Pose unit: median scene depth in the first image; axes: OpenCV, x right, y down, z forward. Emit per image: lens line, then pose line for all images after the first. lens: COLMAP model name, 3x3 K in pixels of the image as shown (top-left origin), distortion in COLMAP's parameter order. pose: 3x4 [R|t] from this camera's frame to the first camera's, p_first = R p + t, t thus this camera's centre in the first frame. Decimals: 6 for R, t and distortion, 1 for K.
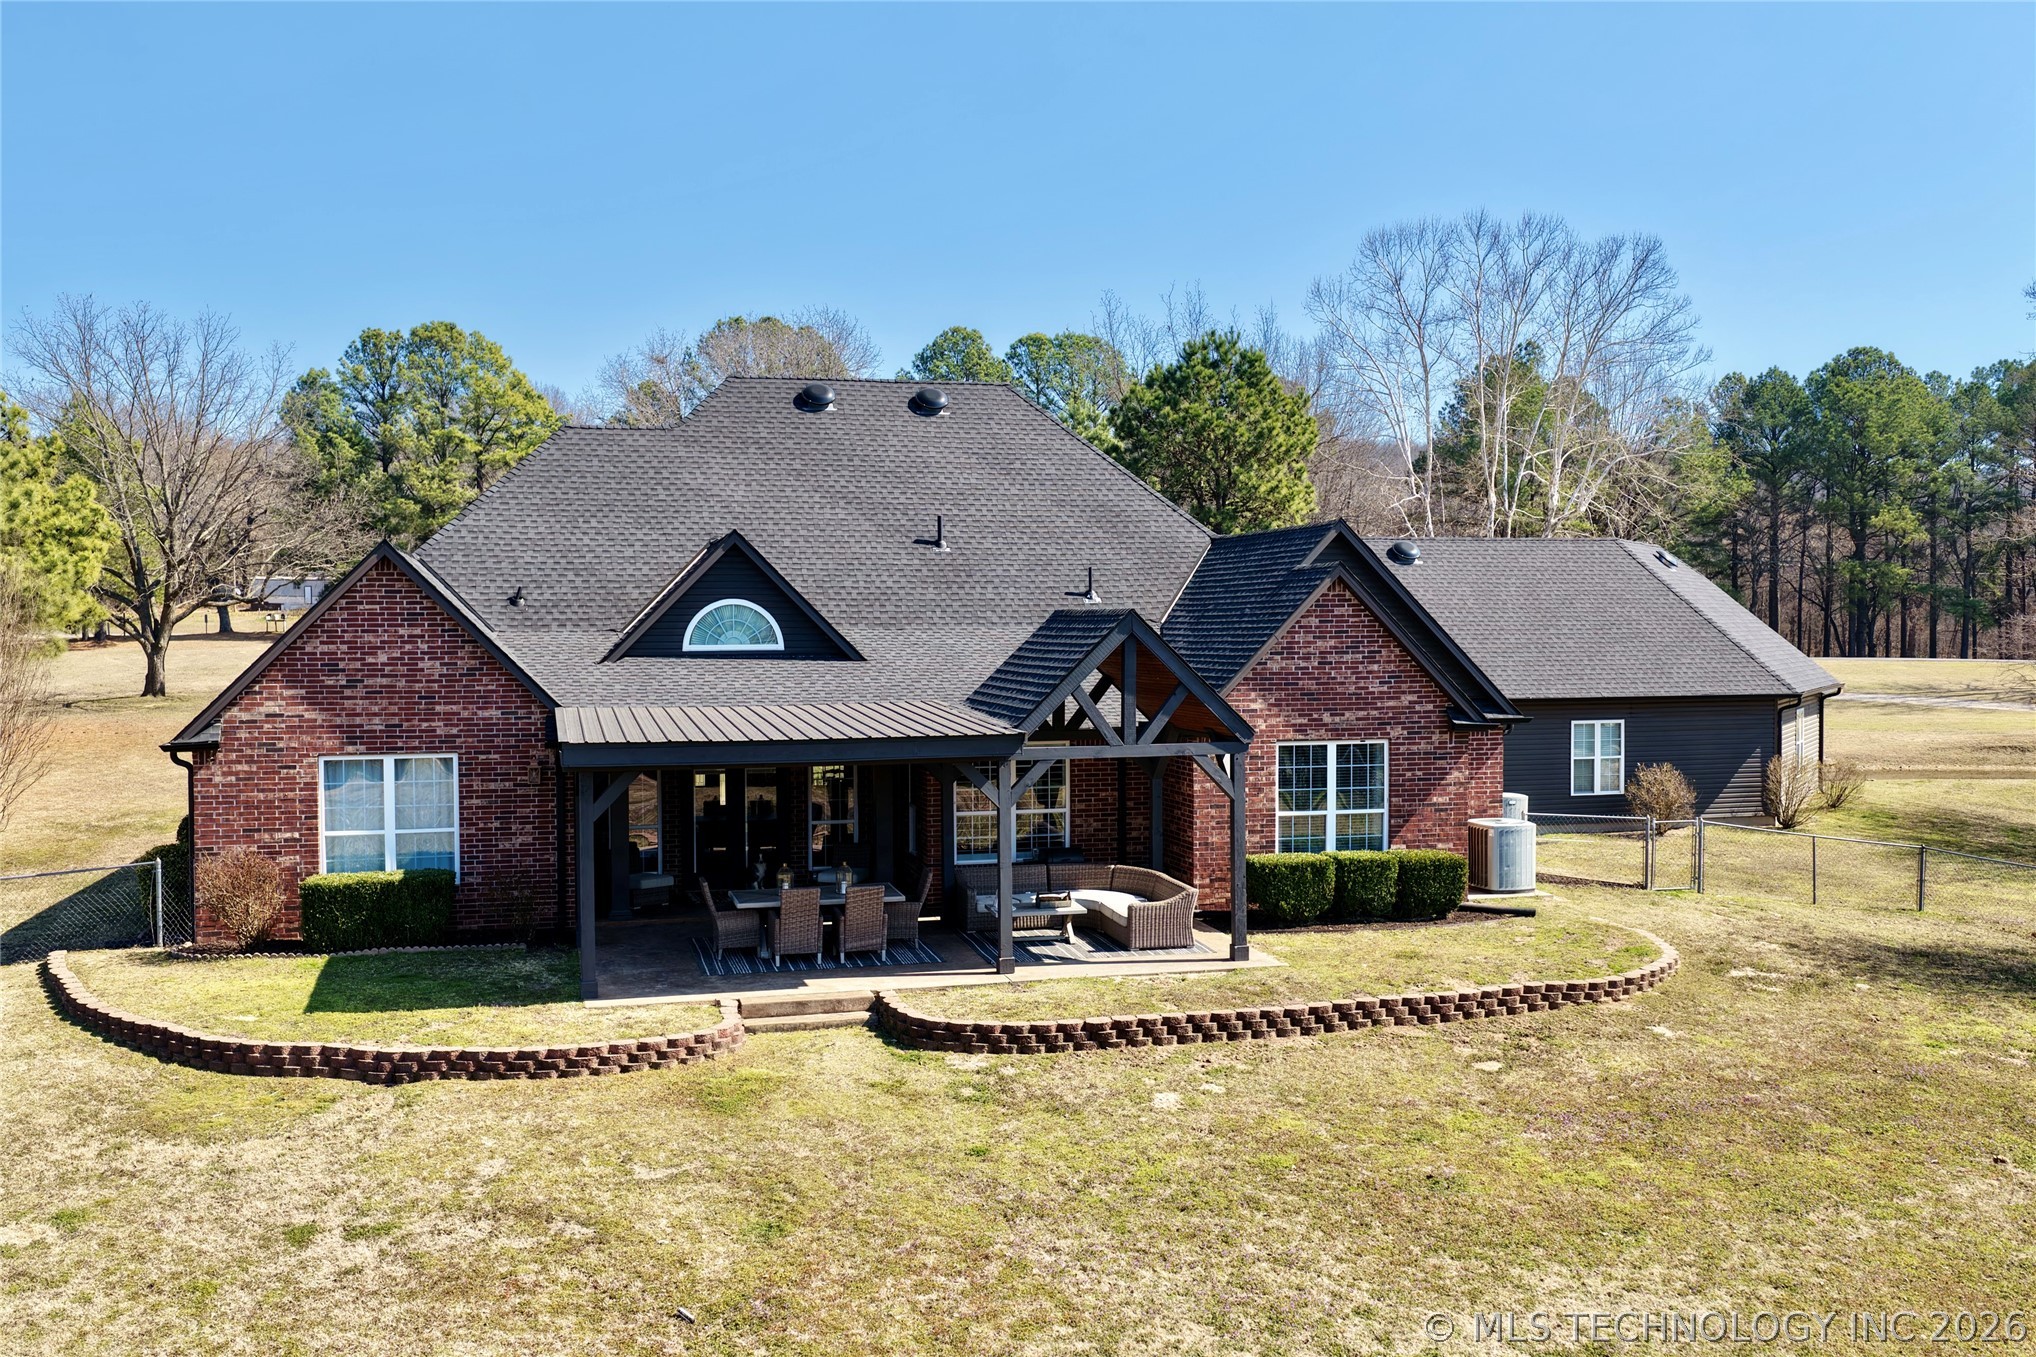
lens RADIAL K [[1822.1, 0, 1021.1], [0, 1822.1, 676.3], [0, 0, 1]] dist [-0.006196, 0.022812]
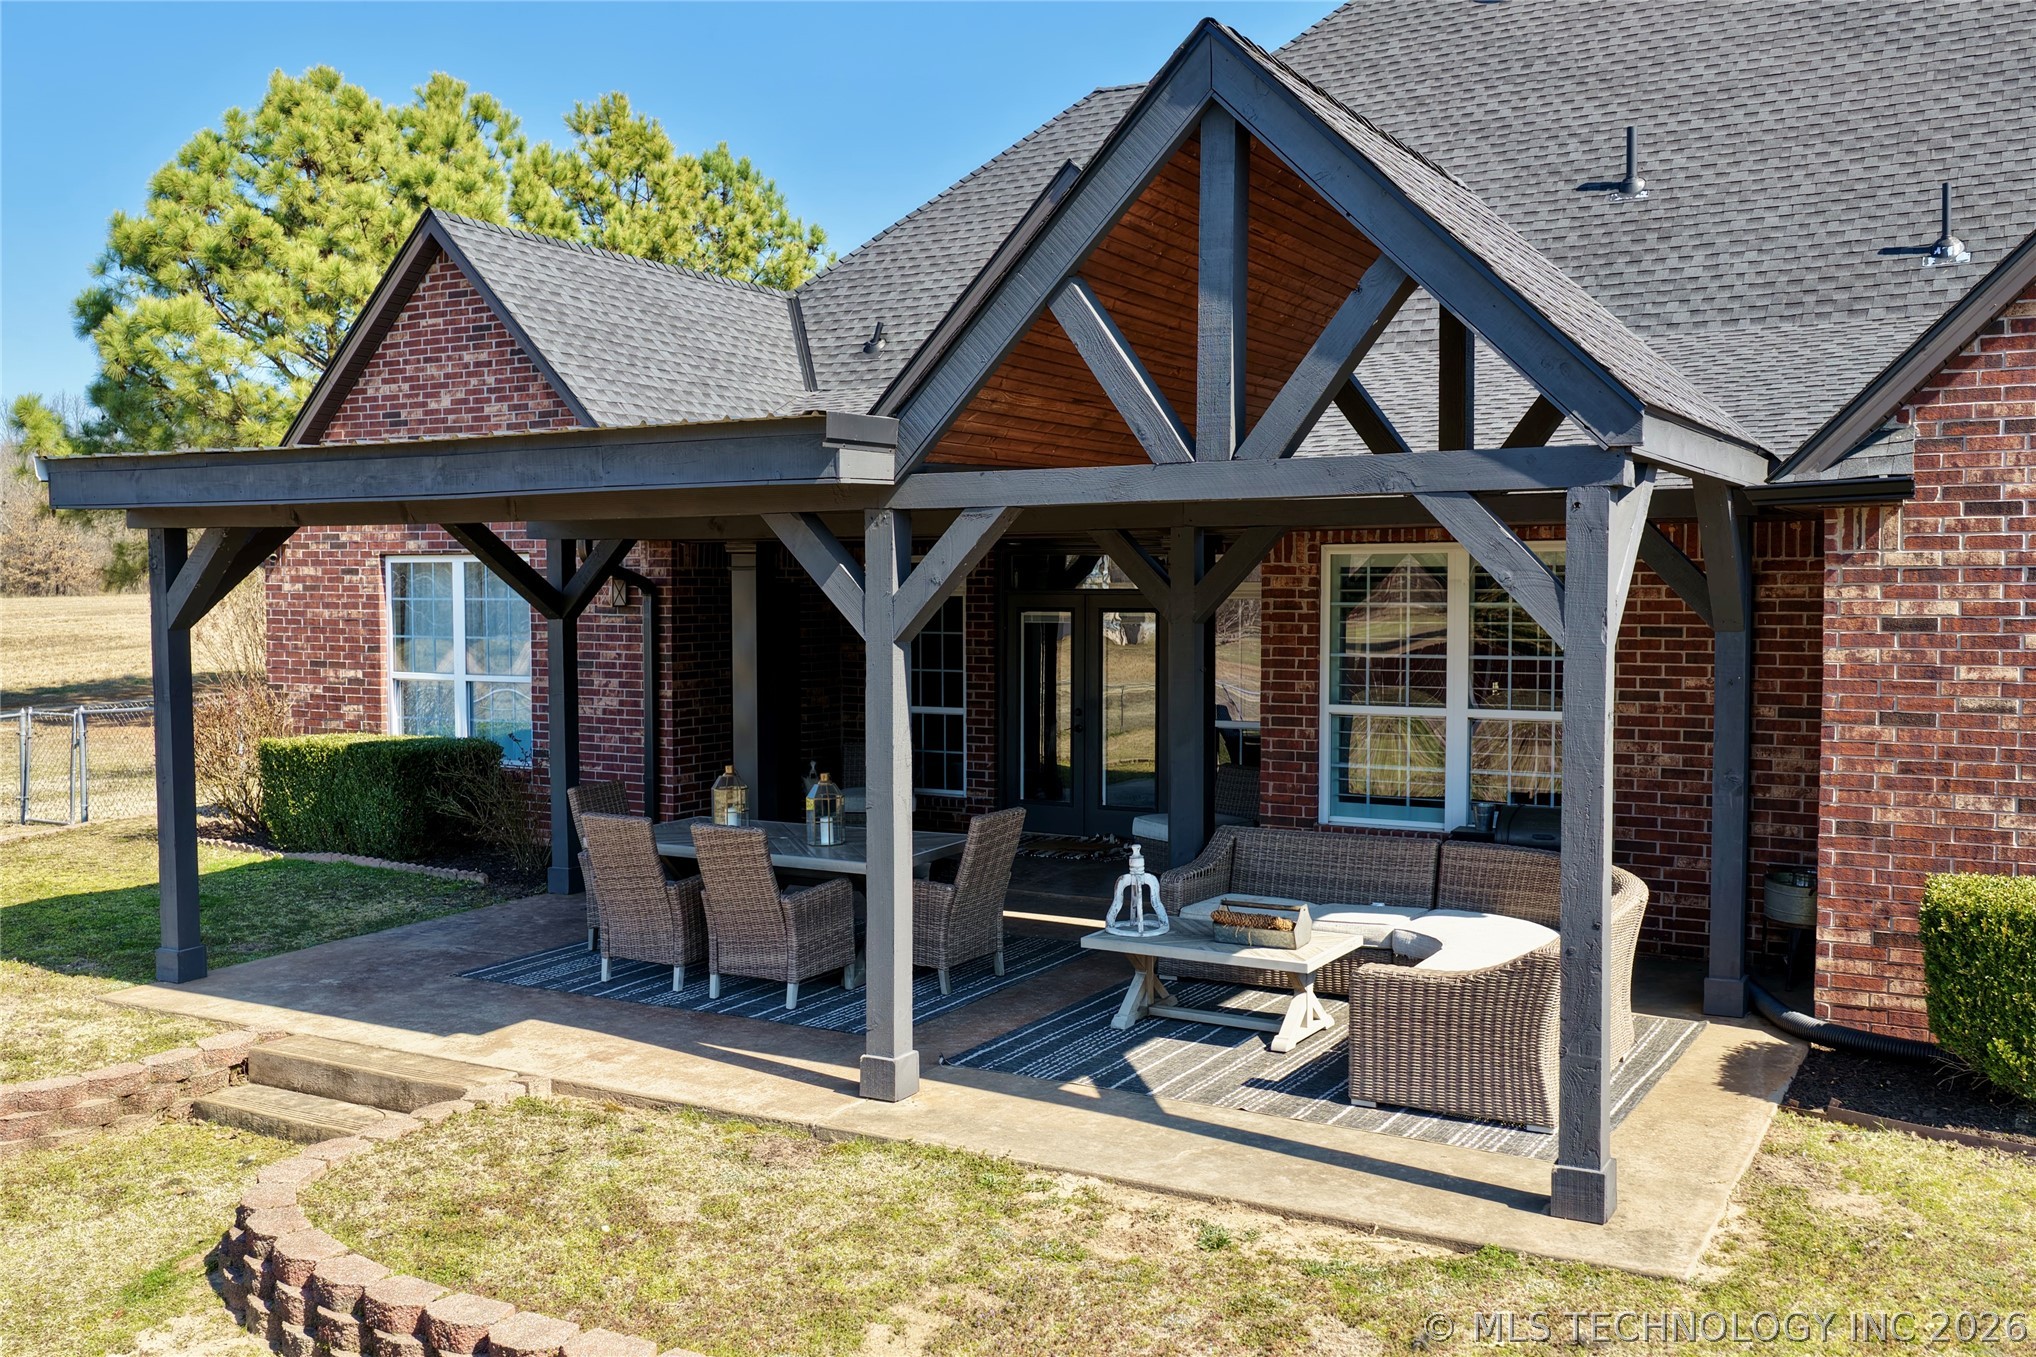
lens RADIAL K [[1822.1, 0, 1021.1], [0, 1822.1, 676.3], [0, 0, 1]] dist [-0.006196, 0.022812]
pose [[0.711066, 0.039387, -0.702021, 0.226100], [-0.024914, 0.999214, 0.030826, 0.057593], [0.702683, -0.004429, 0.711489, 0.653207]]
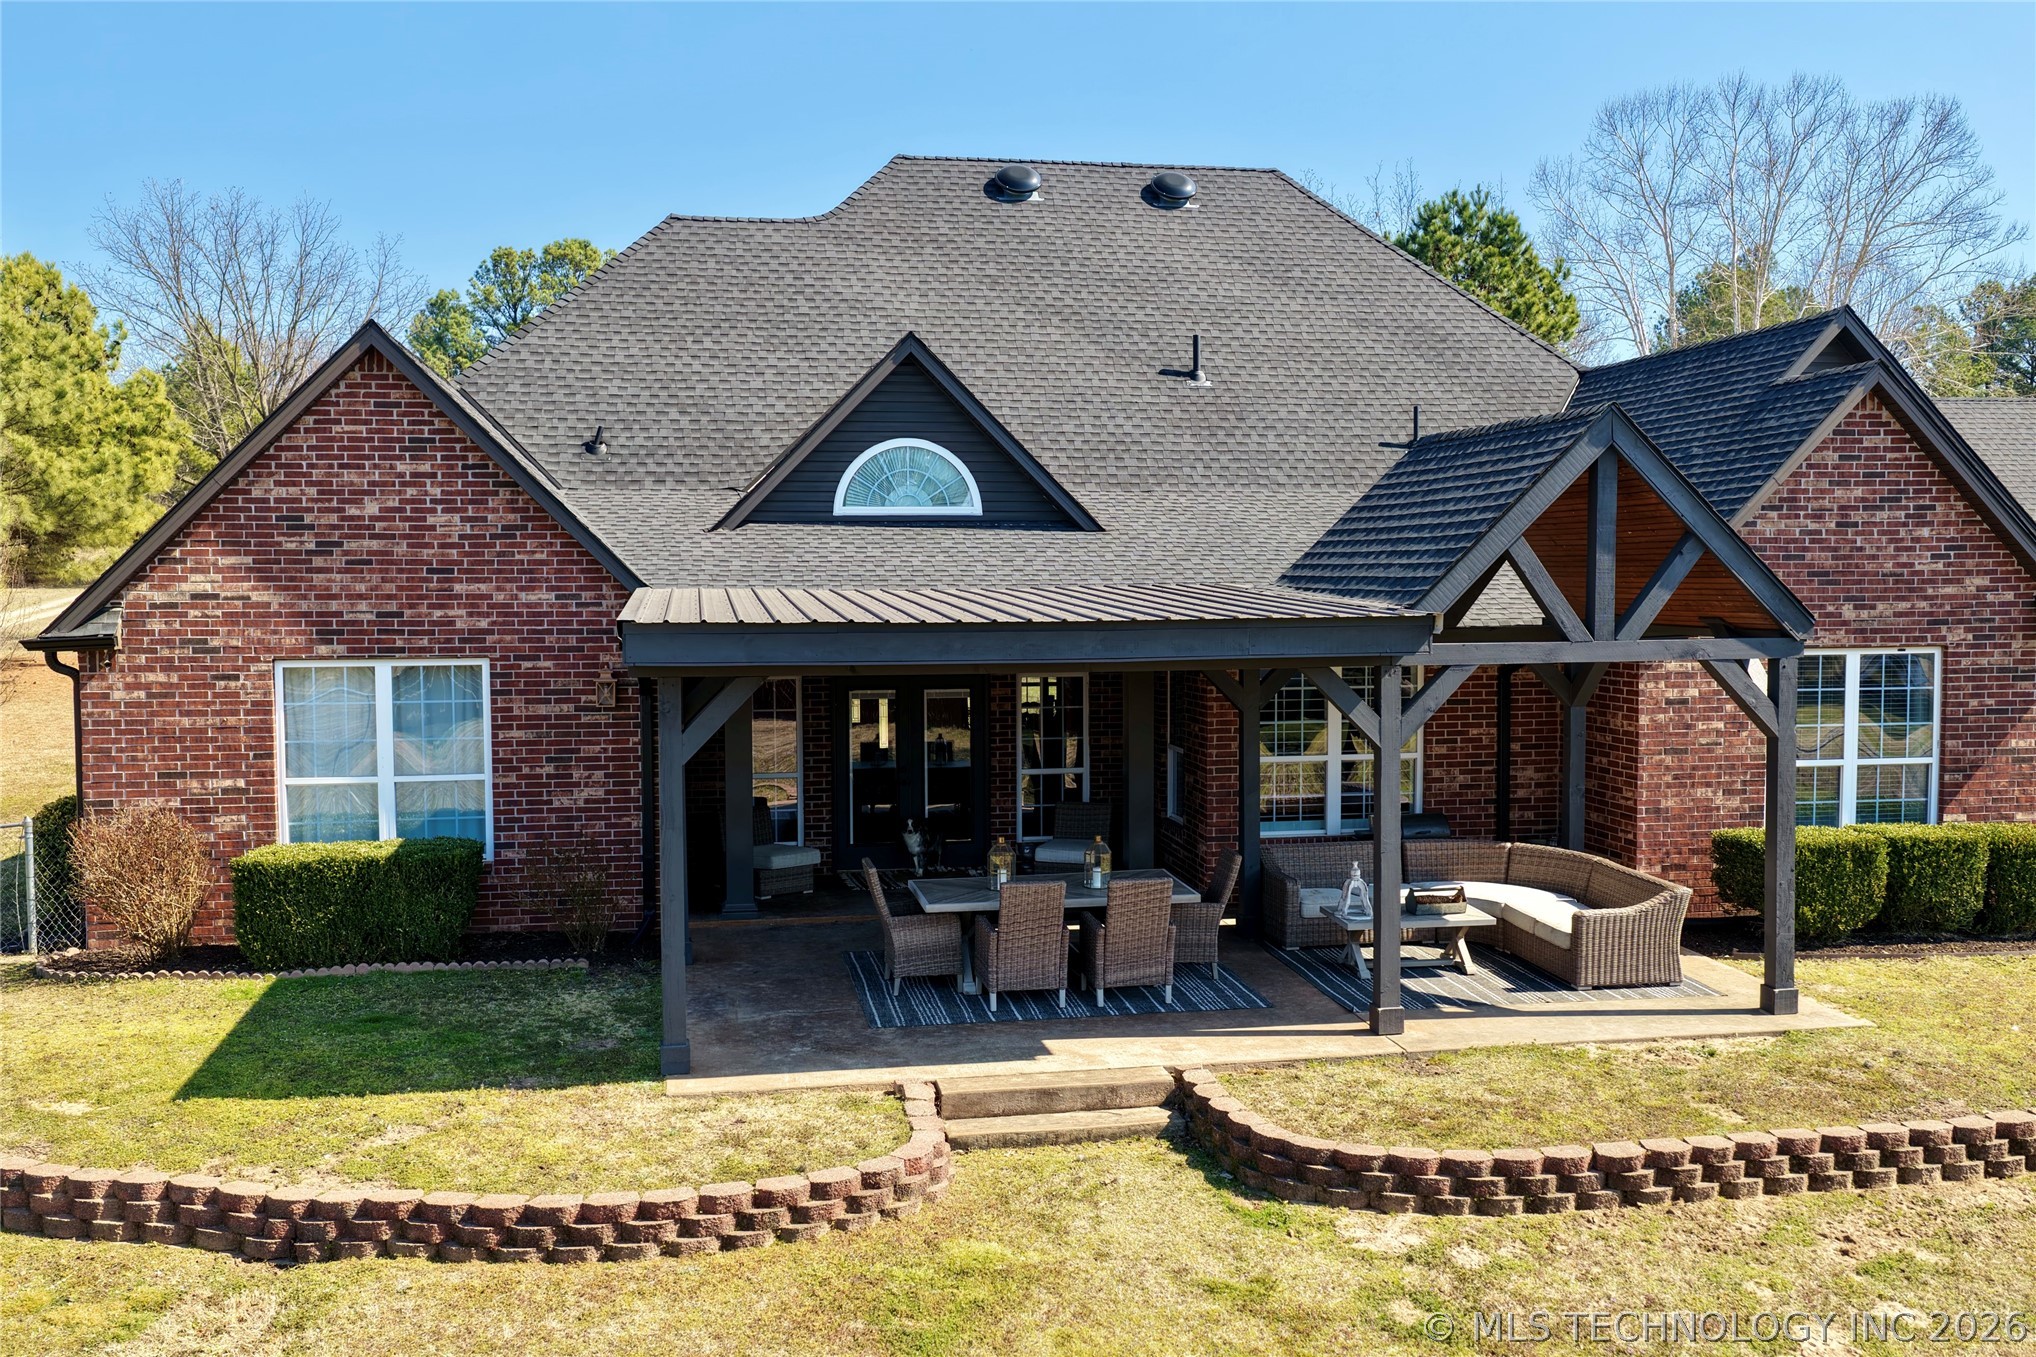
lens RADIAL K [[1822.1, 0, 1021.1], [0, 1822.1, 676.3], [0, 0, 1]] dist [-0.006196, 0.022812]
pose [[0.996987, 0.004985, -0.077407, -0.068981], [-0.002944, 0.999645, 0.026462, 0.029664], [0.077512, -0.026155, 0.996648, 0.357474]]
